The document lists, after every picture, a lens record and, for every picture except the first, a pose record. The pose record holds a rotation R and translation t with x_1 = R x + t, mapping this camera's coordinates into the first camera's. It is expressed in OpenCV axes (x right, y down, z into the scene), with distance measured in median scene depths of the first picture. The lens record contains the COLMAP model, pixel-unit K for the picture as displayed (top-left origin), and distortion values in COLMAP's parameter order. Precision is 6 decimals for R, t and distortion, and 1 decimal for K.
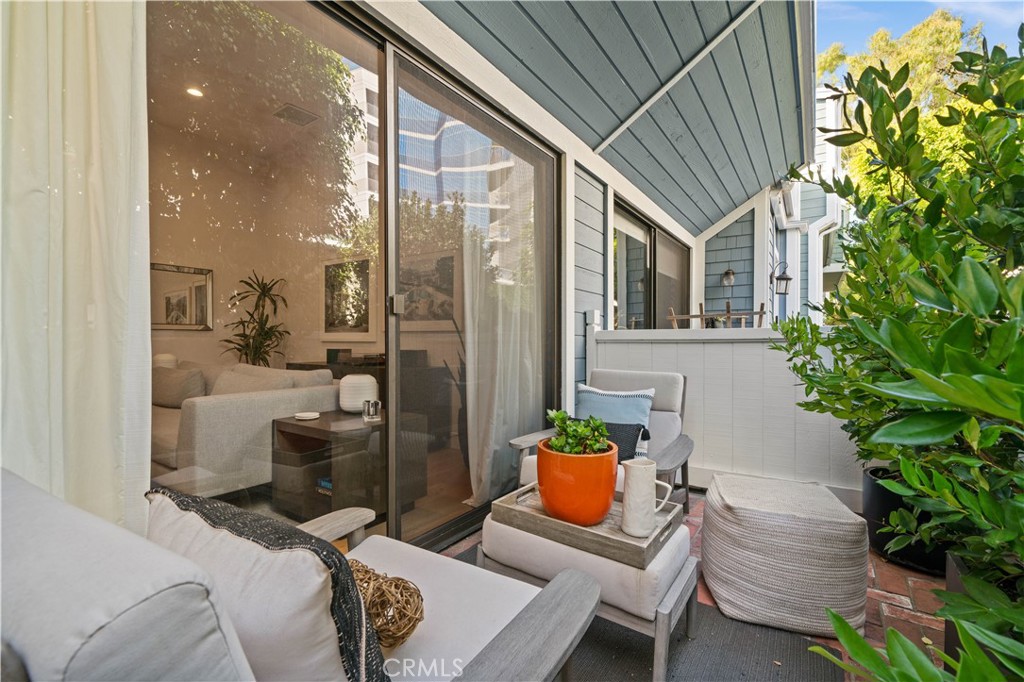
lens RADIAL K [[450.4, 0, 507.6], [0, 450.4, 345.6], [0, 0, 1]] dist [-0.000897, 0.002165]
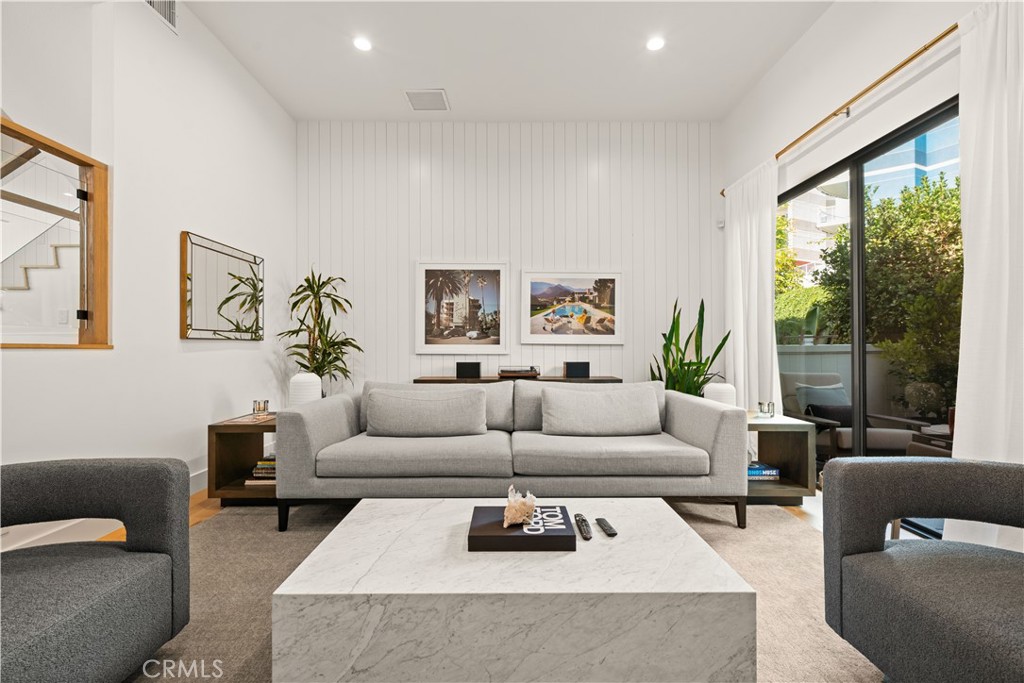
lens RADIAL K [[450.4, 0, 509.5], [0, 450.4, 341.6], [0, 0, 1]] dist [-0.000897, 0.002165]
pose [[0.841560, -0.000361, 0.540163, -0.905456], [0.003786, 0.999979, -0.005231, -0.034300], [-0.540150, 0.006448, 0.841544, 0.186014]]
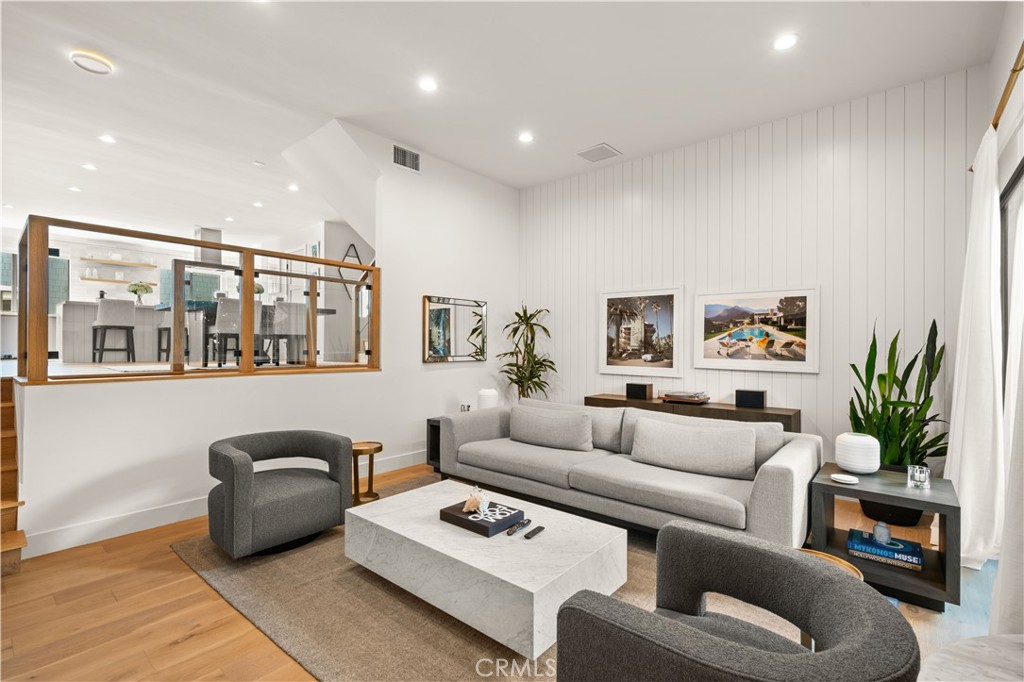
lens RADIAL K [[450.4, 0, 505.6], [0, 450.4, 341.8], [0, 0, 1]] dist [-0.000897, 0.002165]
pose [[0.991660, -0.001580, -0.128870, -0.605490], [0.000596, 0.999970, -0.007671, -0.088471], [0.128878, 0.007531, 0.991632, -0.038958]]
